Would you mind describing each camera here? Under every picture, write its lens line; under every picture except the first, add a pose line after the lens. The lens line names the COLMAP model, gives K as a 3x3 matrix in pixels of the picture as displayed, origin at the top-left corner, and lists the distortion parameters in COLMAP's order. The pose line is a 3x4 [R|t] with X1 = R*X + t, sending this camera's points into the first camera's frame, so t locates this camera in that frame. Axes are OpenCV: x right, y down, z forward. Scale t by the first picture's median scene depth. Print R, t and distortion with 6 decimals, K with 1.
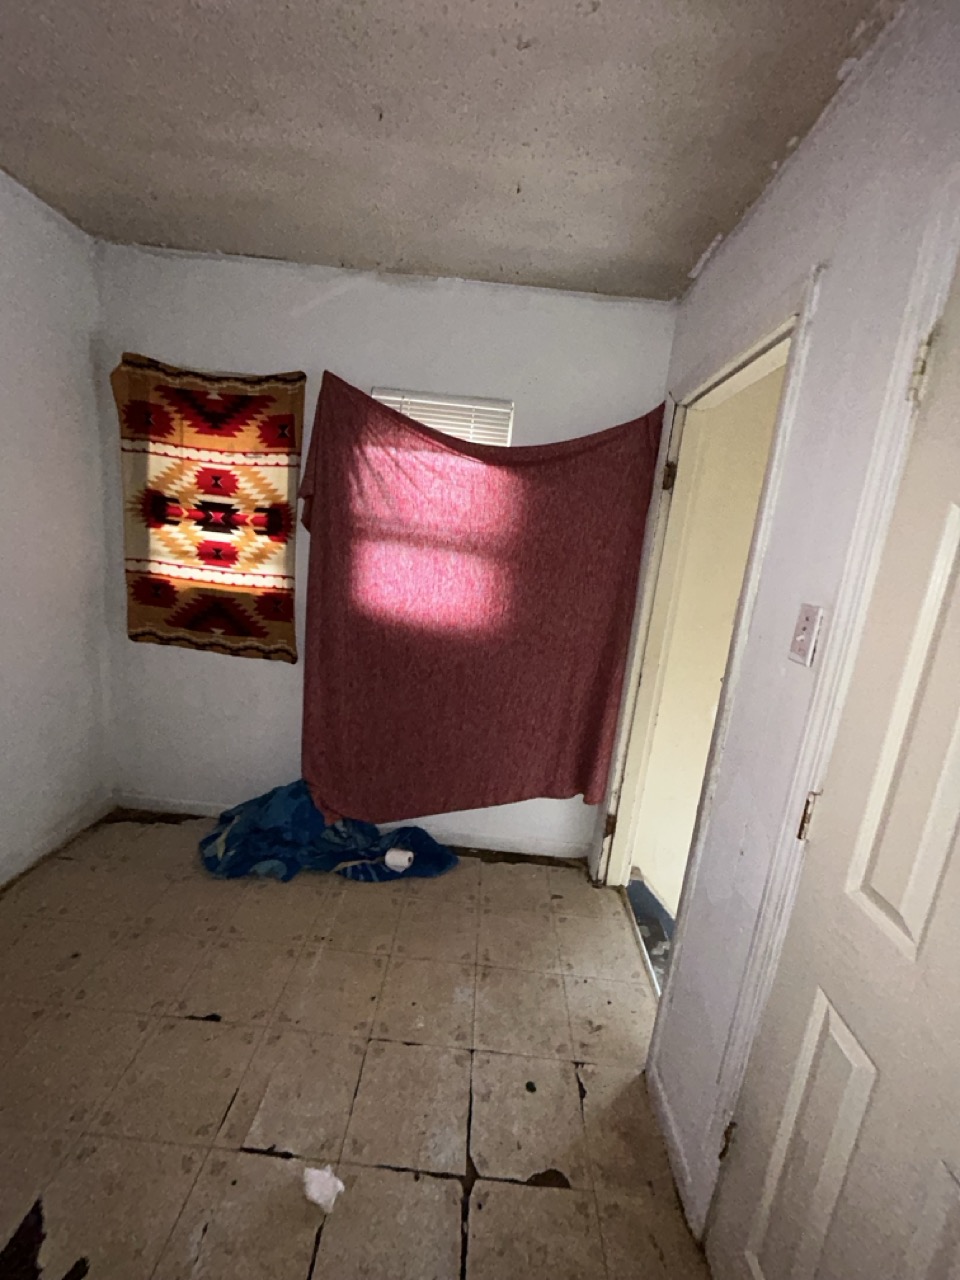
lens RADIAL K [[520.8, 0, 480.3], [0, 520.8, 635.9], [0, 0, 1]] dist [-0.000070, 0.000179]
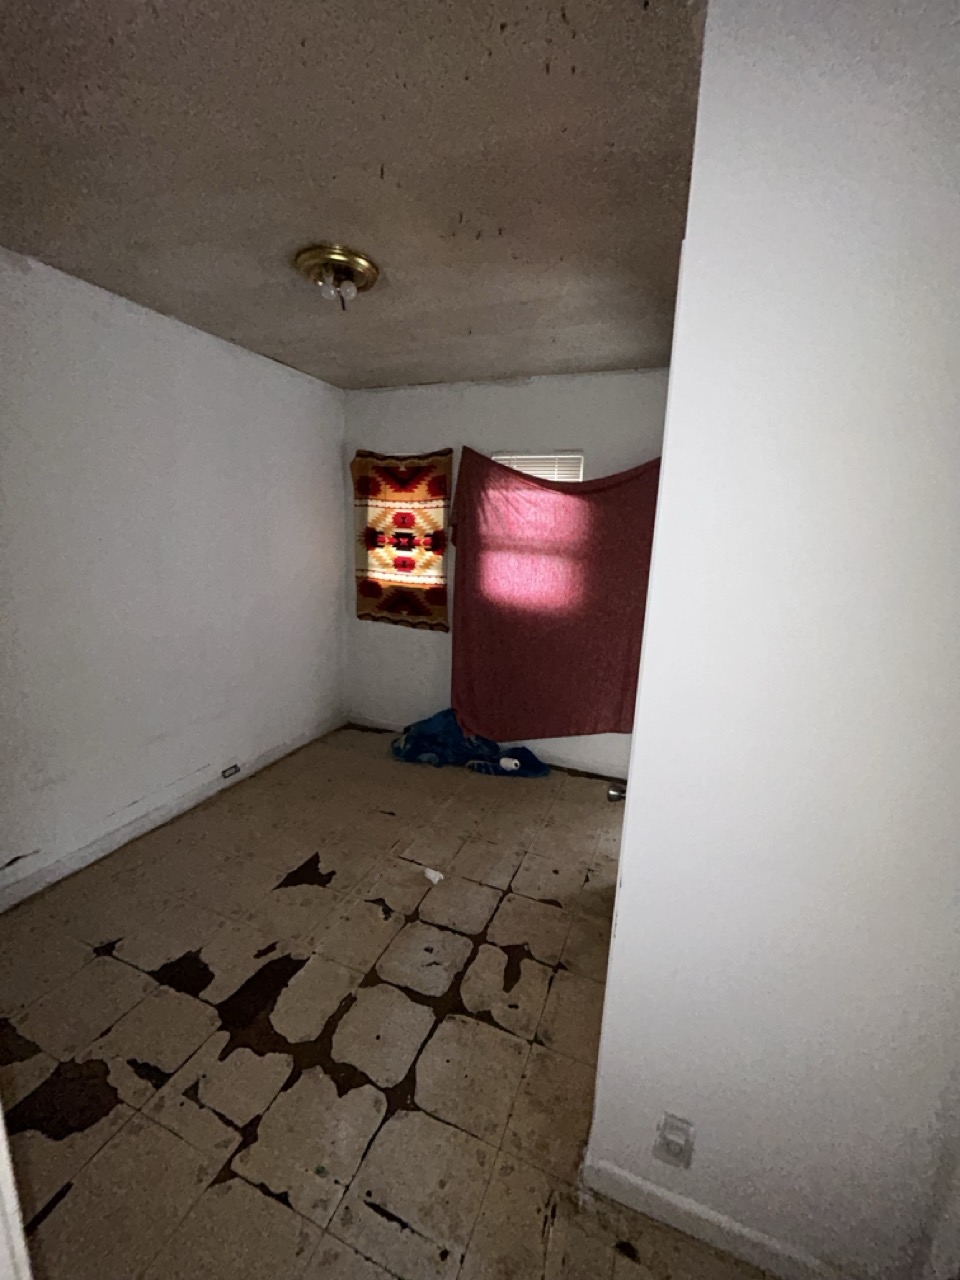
lens RADIAL K [[520.8, 0, 483.1], [0, 520.8, 641.7], [0, 0, 1]] dist [-0.000070, 0.000179]
pose [[0.934616, 0.007500, -0.355580, 0.313475], [-0.012449, 0.999855, -0.011634, 0.102897], [0.355441, 0.015300, 0.934573, -0.438413]]
